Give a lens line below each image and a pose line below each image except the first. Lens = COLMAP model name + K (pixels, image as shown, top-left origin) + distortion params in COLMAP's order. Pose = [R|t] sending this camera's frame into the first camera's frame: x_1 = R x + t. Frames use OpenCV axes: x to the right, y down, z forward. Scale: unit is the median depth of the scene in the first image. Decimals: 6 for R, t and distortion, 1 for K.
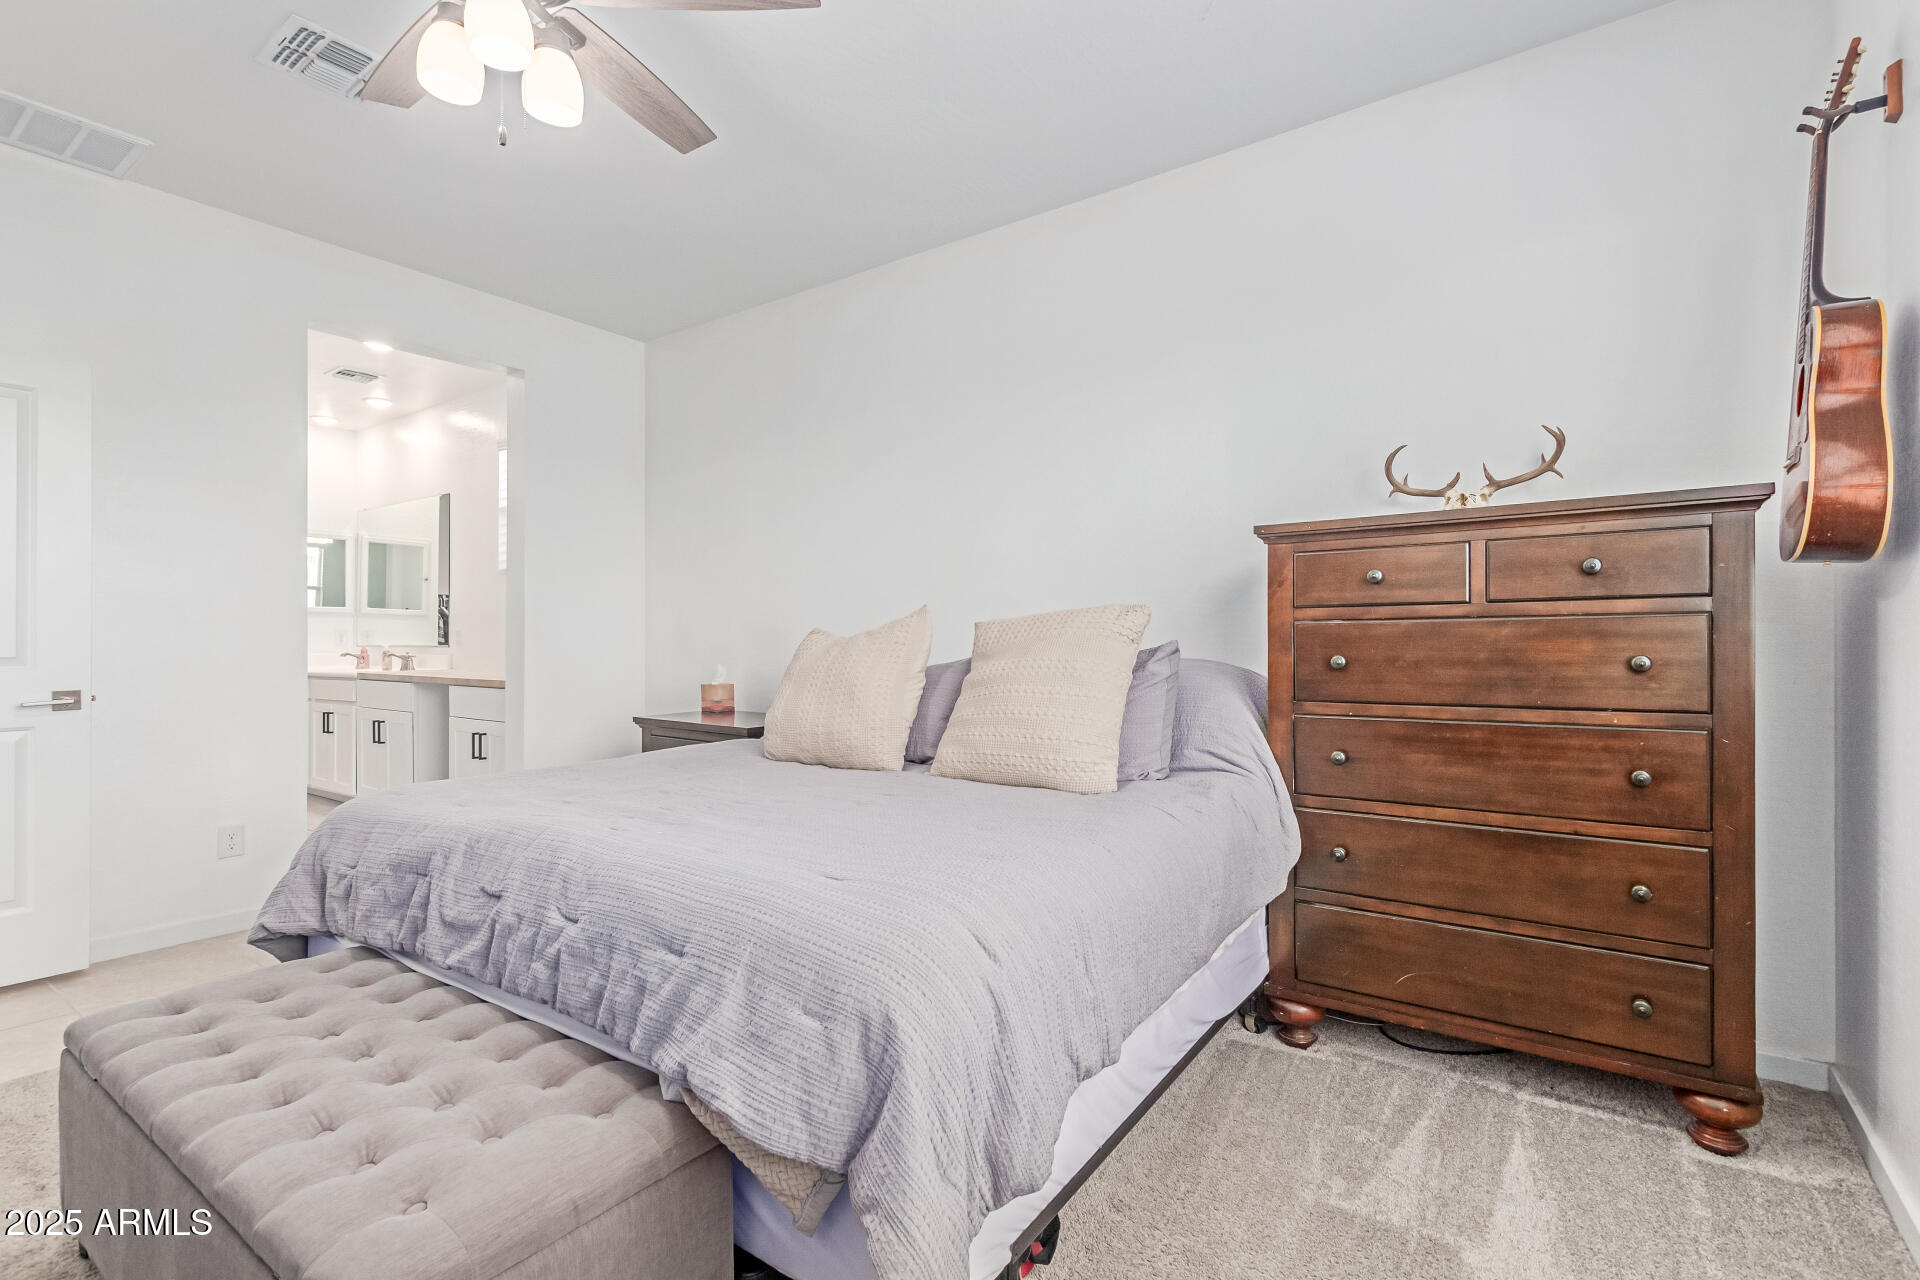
lens RADIAL K [[876.9, 0, 969.1], [0, 876.9, 641.8], [0, 0, 1]] dist [0.005467, -0.002392]
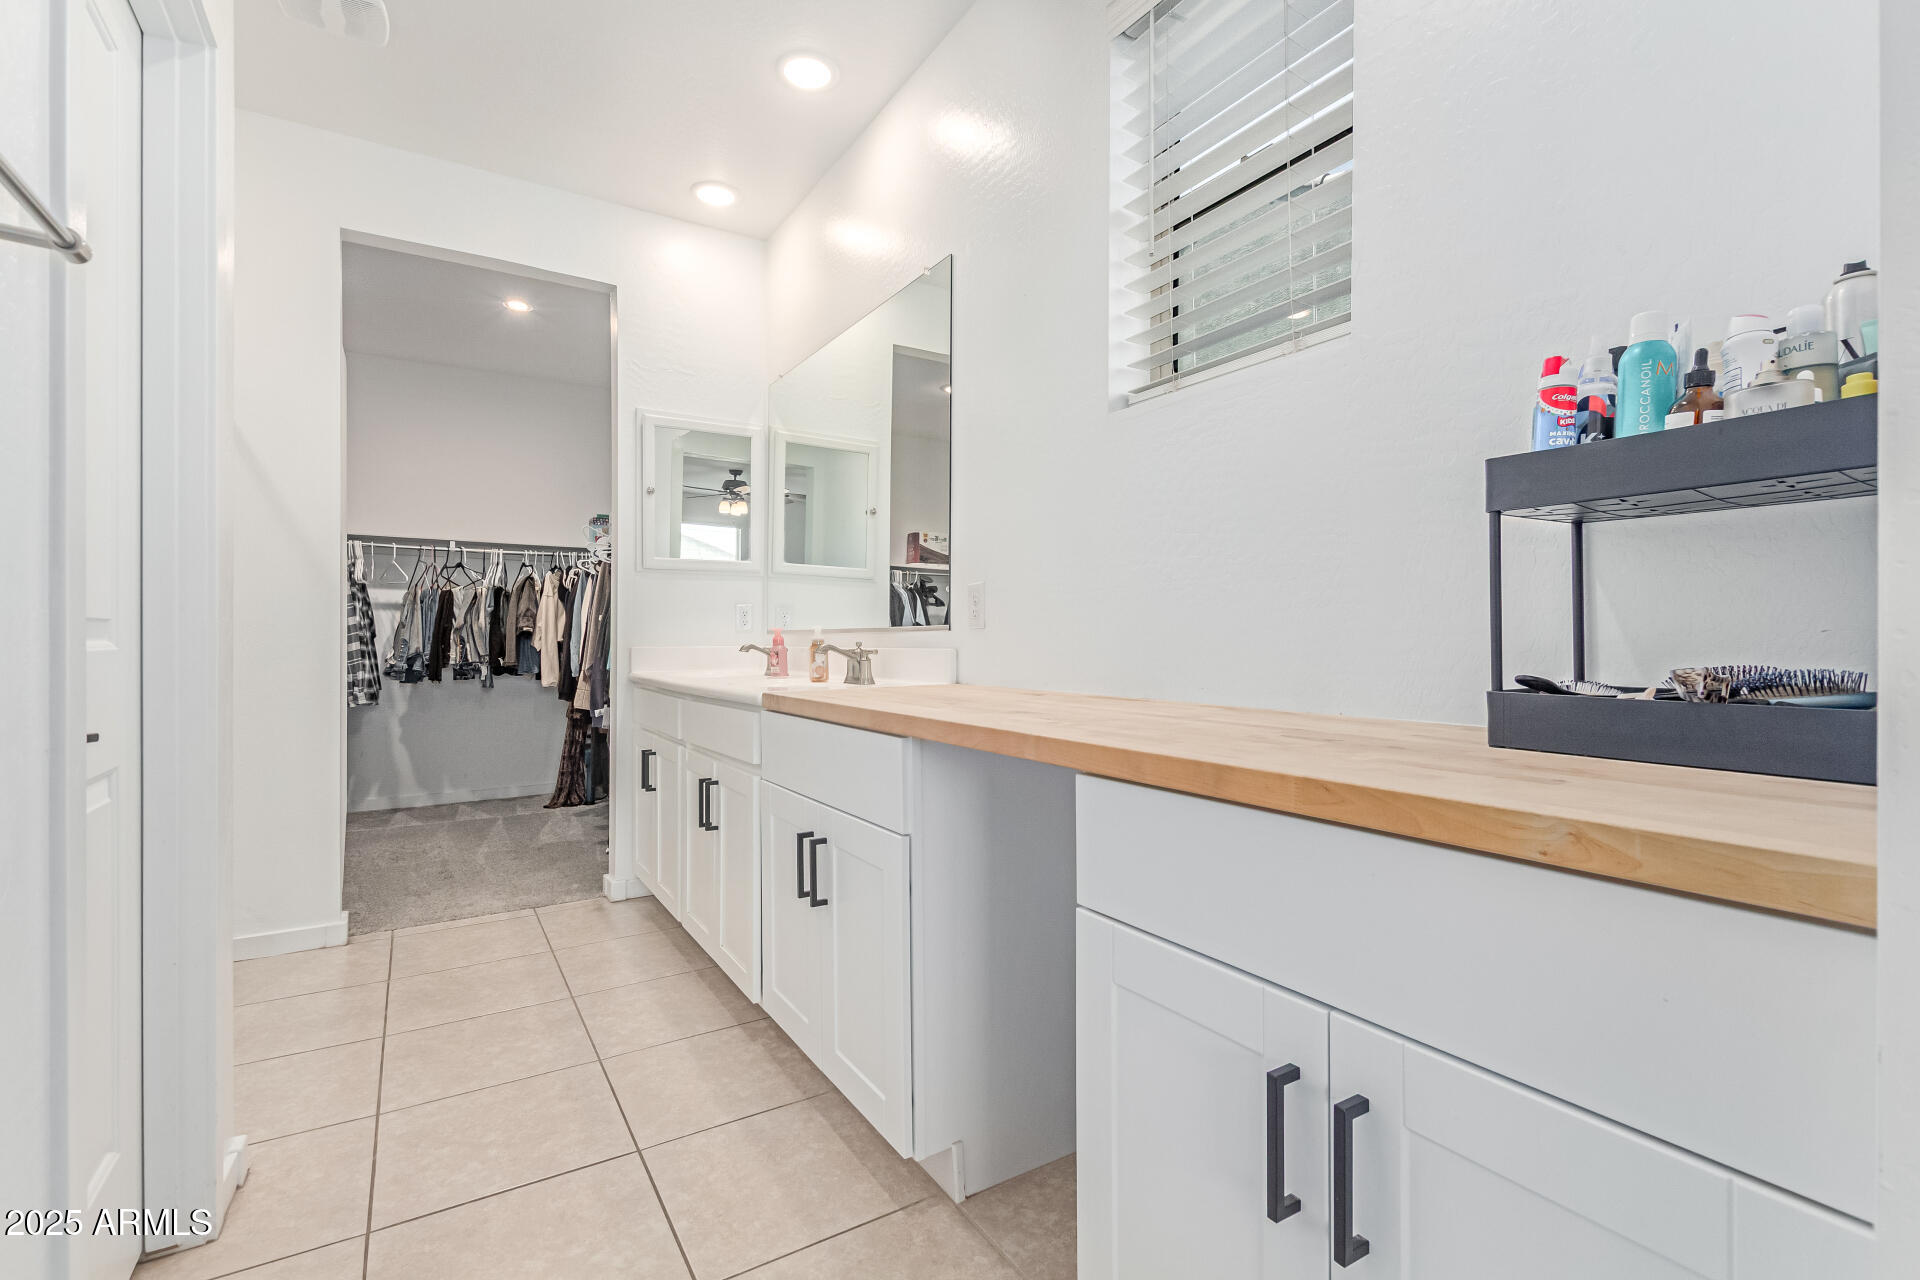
lens RADIAL K [[876.9, 0, 956.1], [0, 876.9, 637.1], [0, 0, 1]] dist [0.005467, -0.002392]
pose [[0.918539, 0.000359, -0.395330, -0.416712], [0.000320, 0.999999, 0.001652, 0.007971], [0.395330, -0.001644, 0.918538, 0.608179]]
